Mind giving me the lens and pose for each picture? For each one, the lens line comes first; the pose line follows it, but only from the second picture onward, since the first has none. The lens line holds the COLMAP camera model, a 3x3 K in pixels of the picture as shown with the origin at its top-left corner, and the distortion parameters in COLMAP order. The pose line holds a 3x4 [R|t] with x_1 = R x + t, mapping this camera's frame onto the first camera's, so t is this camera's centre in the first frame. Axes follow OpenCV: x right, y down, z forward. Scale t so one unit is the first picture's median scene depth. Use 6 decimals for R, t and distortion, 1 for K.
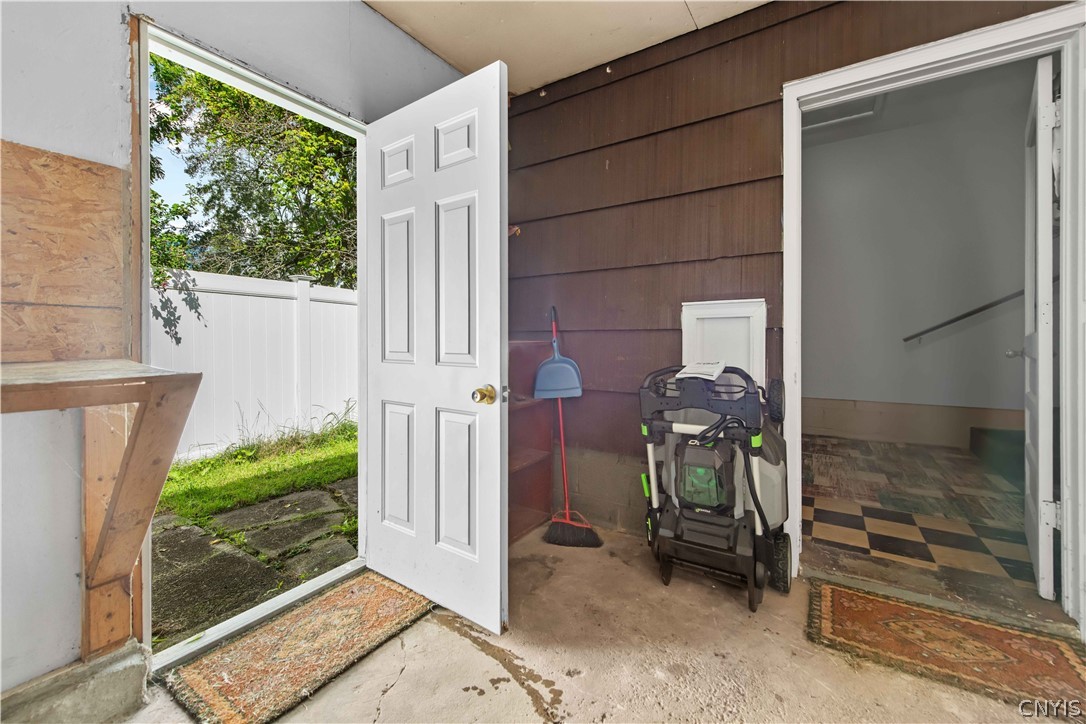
lens RADIAL K [[427.3, 0, 543.4], [0, 427.3, 350.5], [0, 0, 1]] dist [0.014642, -0.003795]
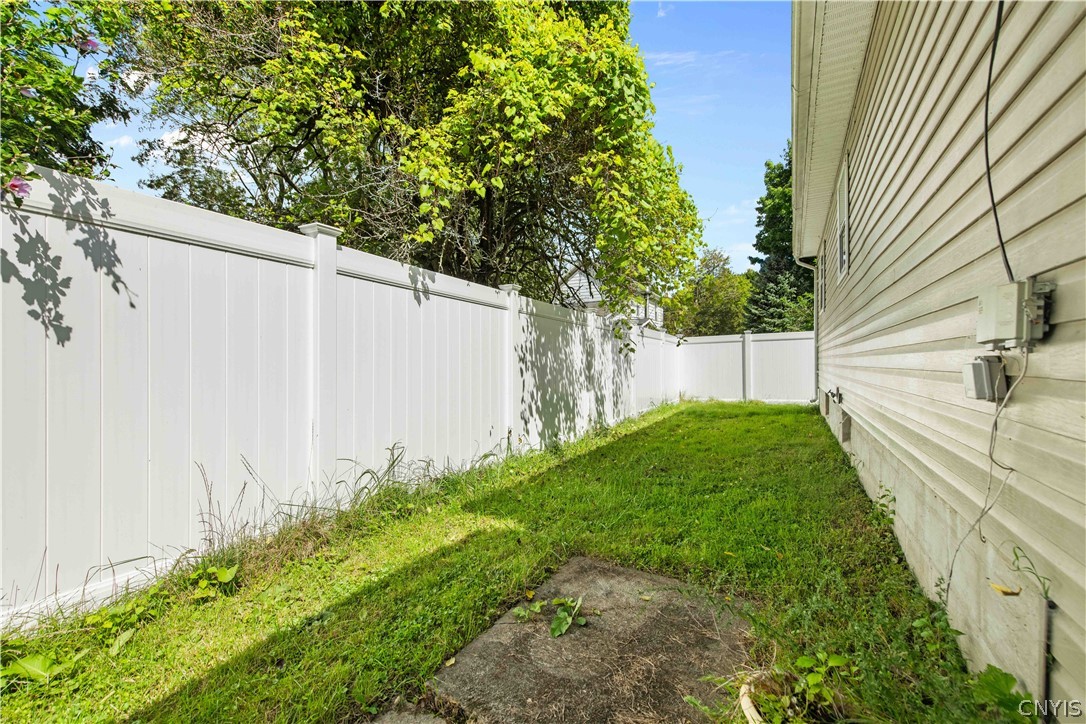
lens RADIAL K [[427.3, 0, 543.6], [0, 427.3, 365.0], [0, 0, 1]] dist [0.014642, -0.003795]
pose [[0.997904, 0.006748, 0.064366, -0.377972], [-0.005959, 0.999905, -0.012444, 0.011131], [-0.064444, 0.012034, 0.997849, 0.517586]]
